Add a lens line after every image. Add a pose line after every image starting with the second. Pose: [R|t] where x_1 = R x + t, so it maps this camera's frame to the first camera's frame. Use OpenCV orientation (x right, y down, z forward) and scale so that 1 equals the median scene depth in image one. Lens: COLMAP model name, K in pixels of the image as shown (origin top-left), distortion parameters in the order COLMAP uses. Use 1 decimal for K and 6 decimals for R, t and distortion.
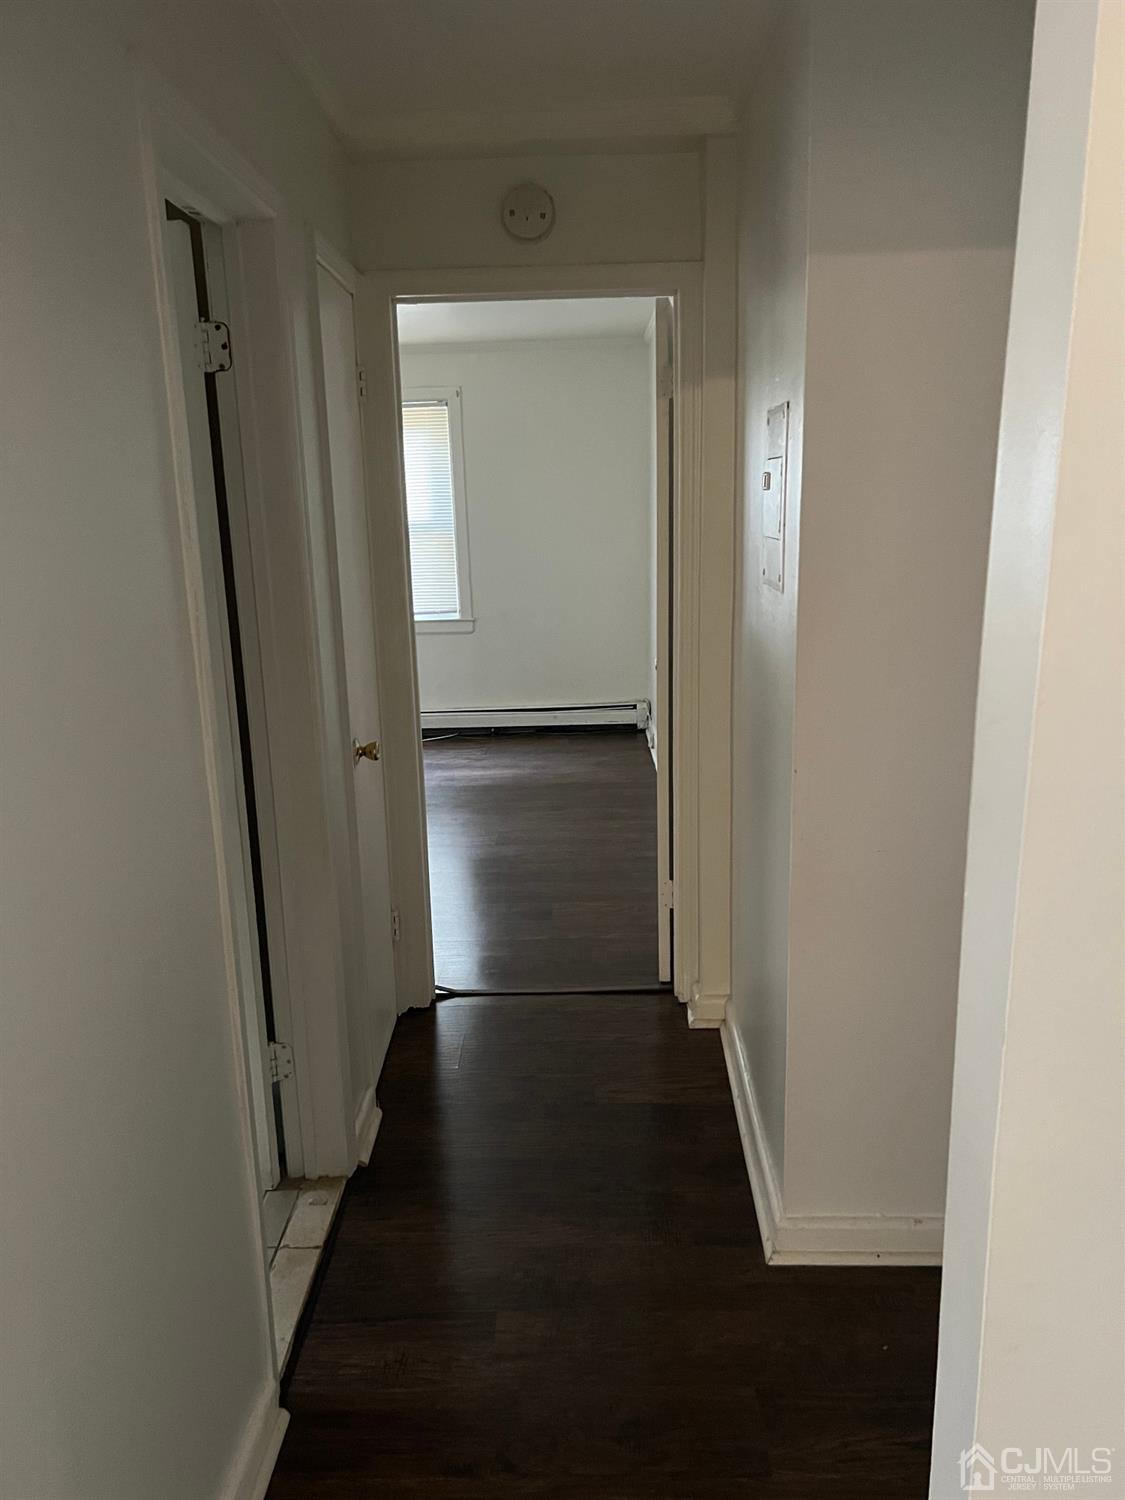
lens RADIAL K [[1142.4, 0, 561.6], [0, 1142.4, 752.1], [0, 0, 1]] dist [-0.002508, -0.000274]
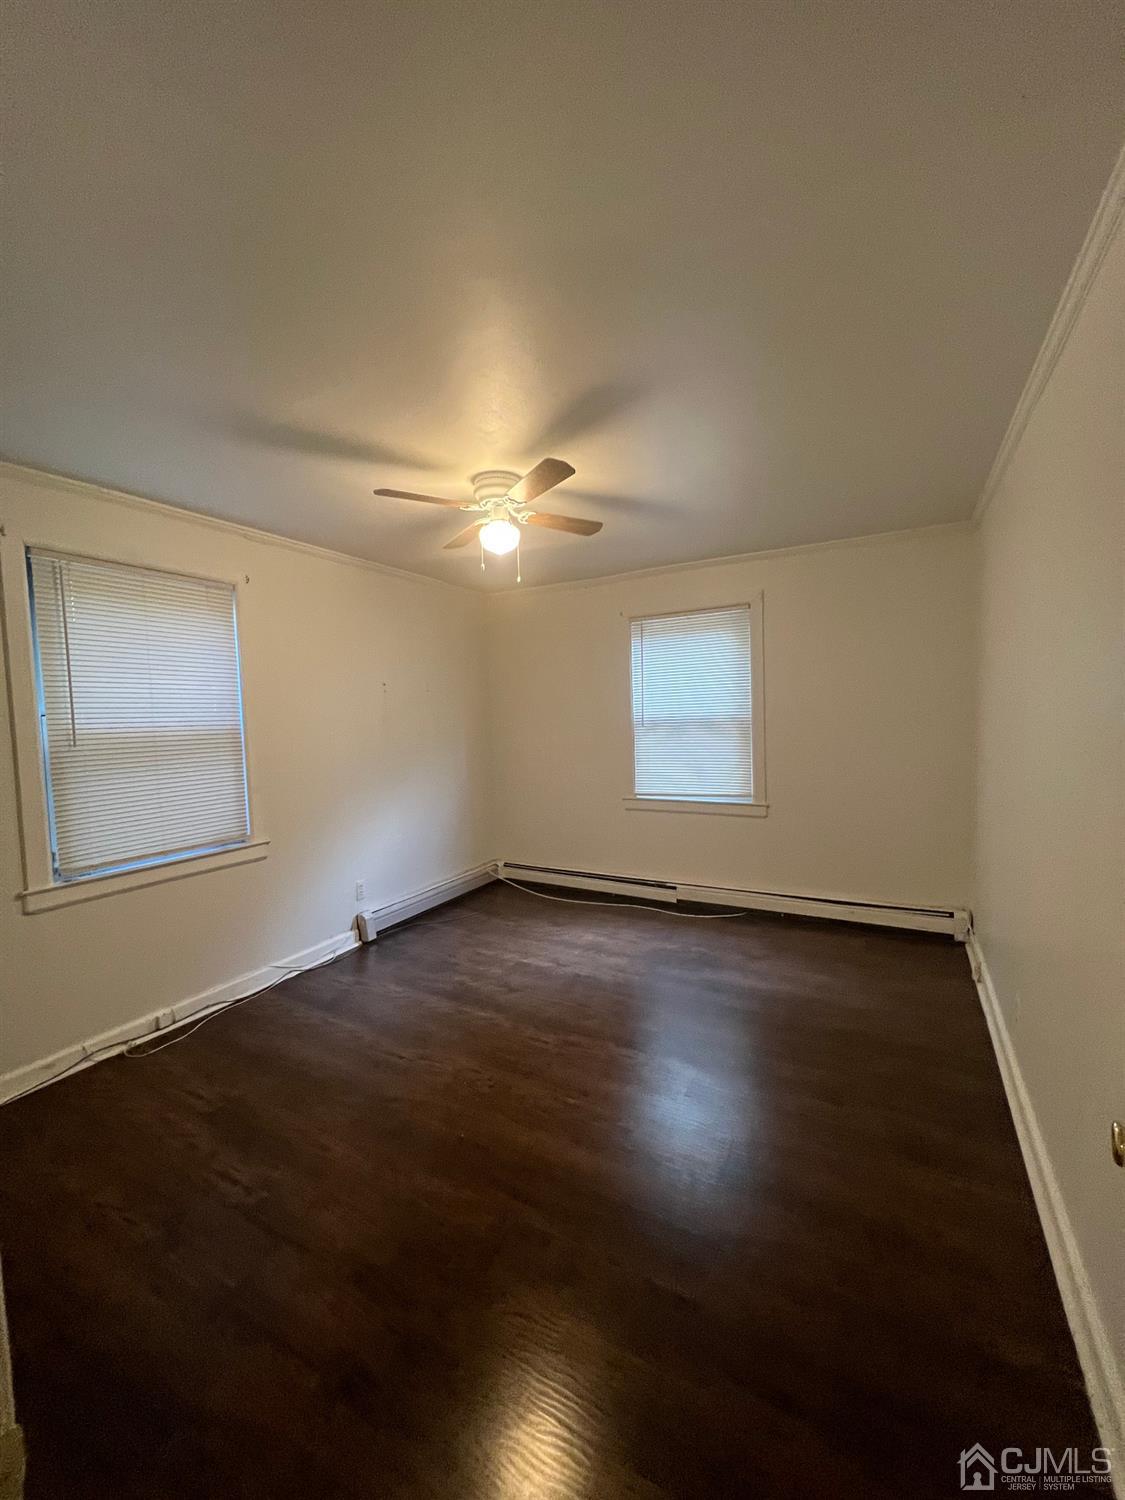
lens RADIAL K [[614.2, 0, 560.8], [0, 614.2, 743.9], [0, 0, 1]] dist [0.000695, 0.000557]
pose [[0.882903, 0.008840, -0.469473, 0.019622], [-0.091602, 0.983856, -0.153742, -0.068521], [0.460535, 0.178743, 0.869459, 0.423571]]
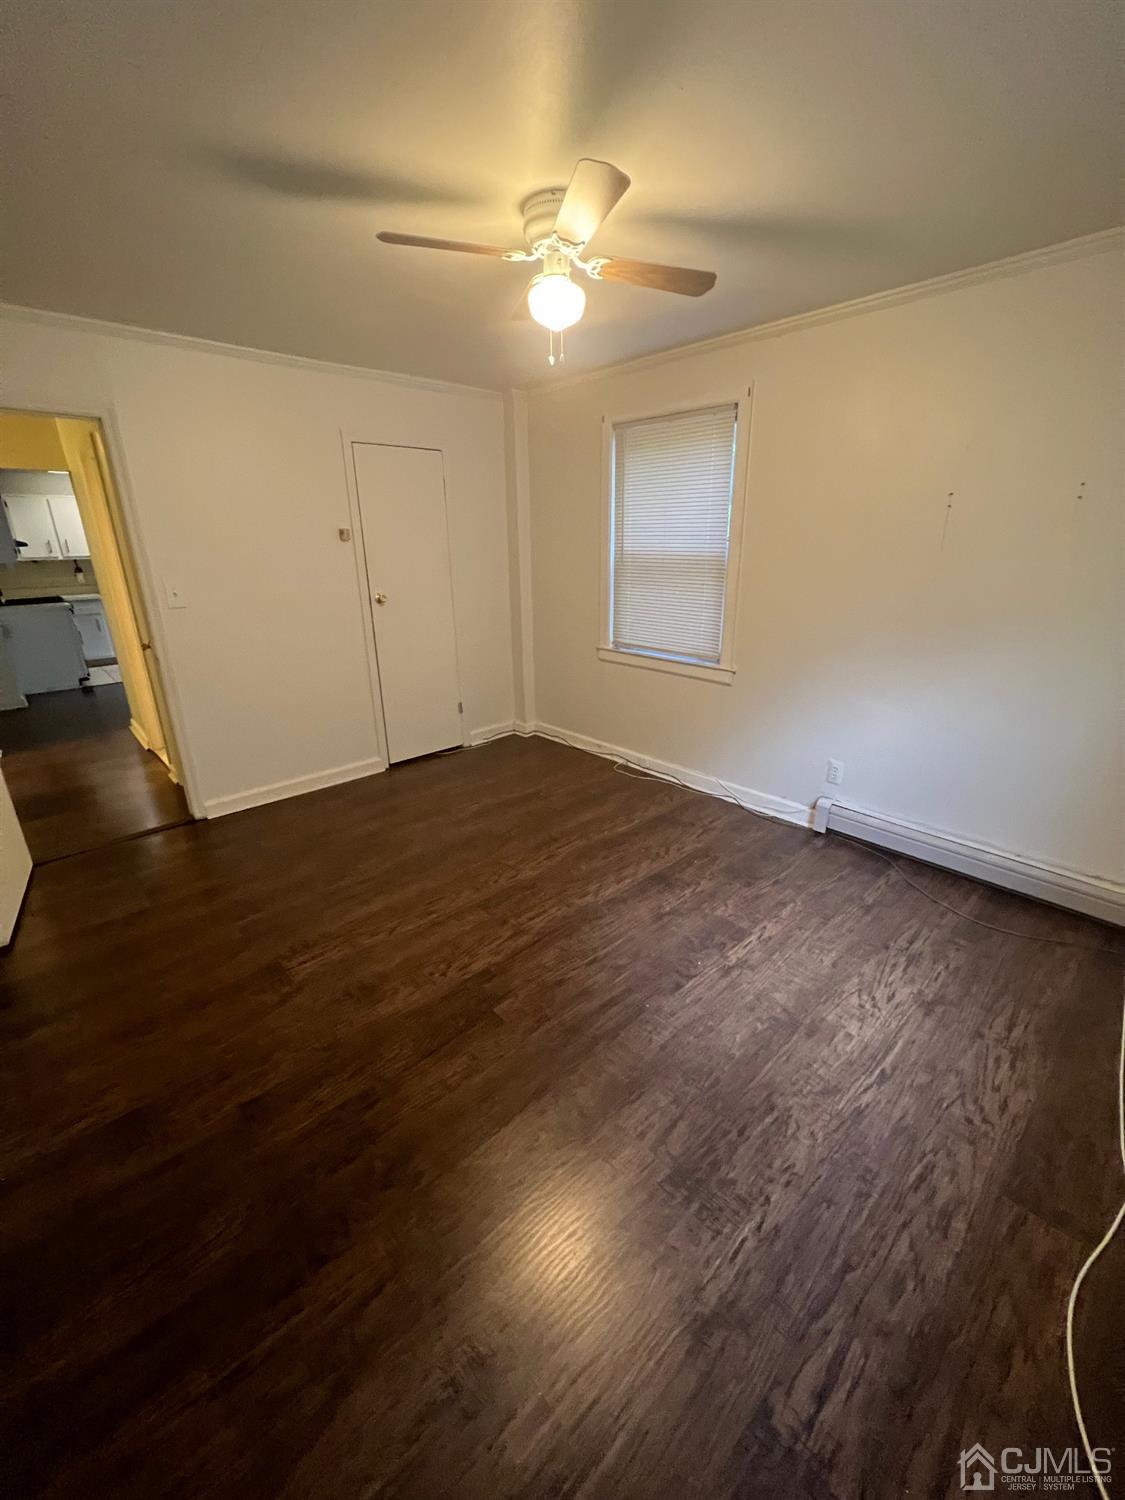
lens RADIAL K [[608.8, 0, 567.1], [0, 608.8, 750.7], [0, 0, 1]] dist [-0.003912, -0.000630]
pose [[-0.730914, 0.241056, -0.638479, 0.019967], [-0.143698, 0.860211, 0.489272, -0.077485], [0.667169, 0.449364, -0.594102, 0.458085]]
